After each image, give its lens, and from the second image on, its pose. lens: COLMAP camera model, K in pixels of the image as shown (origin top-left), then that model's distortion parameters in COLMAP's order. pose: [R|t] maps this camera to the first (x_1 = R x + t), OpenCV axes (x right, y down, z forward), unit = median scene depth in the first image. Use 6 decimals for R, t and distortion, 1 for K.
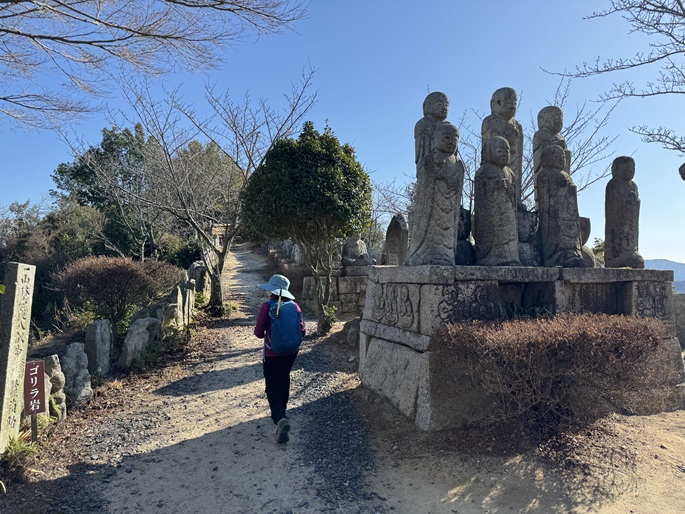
lens RADIAL K [[485.3, 0, 343.6], [0, 485.3, 259.1], [0, 0, 1]] dist [0.042304, -0.047075]
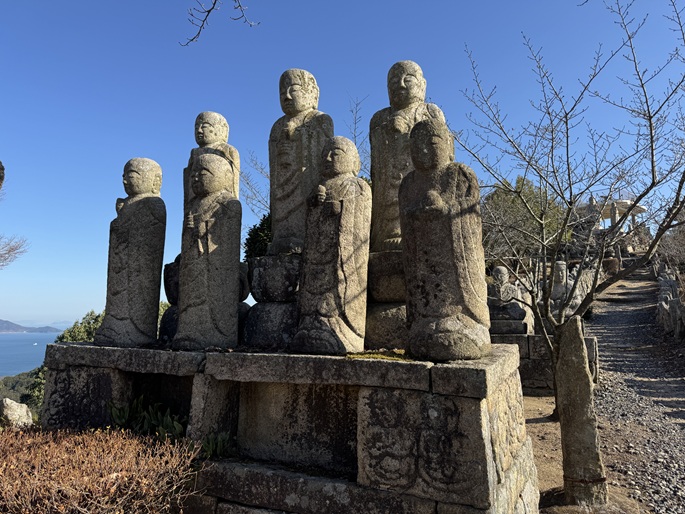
lens RADIAL K [[485.3, 0, 343.0], [0, 485.3, 254.2], [0, 0, 1]] dist [0.042304, -0.047075]
pose [[0.674894, -0.094195, -0.731878, 1.001111], [0.025627, 0.994213, -0.104326, -0.034235], [0.737470, 0.051653, 0.673402, 0.724937]]
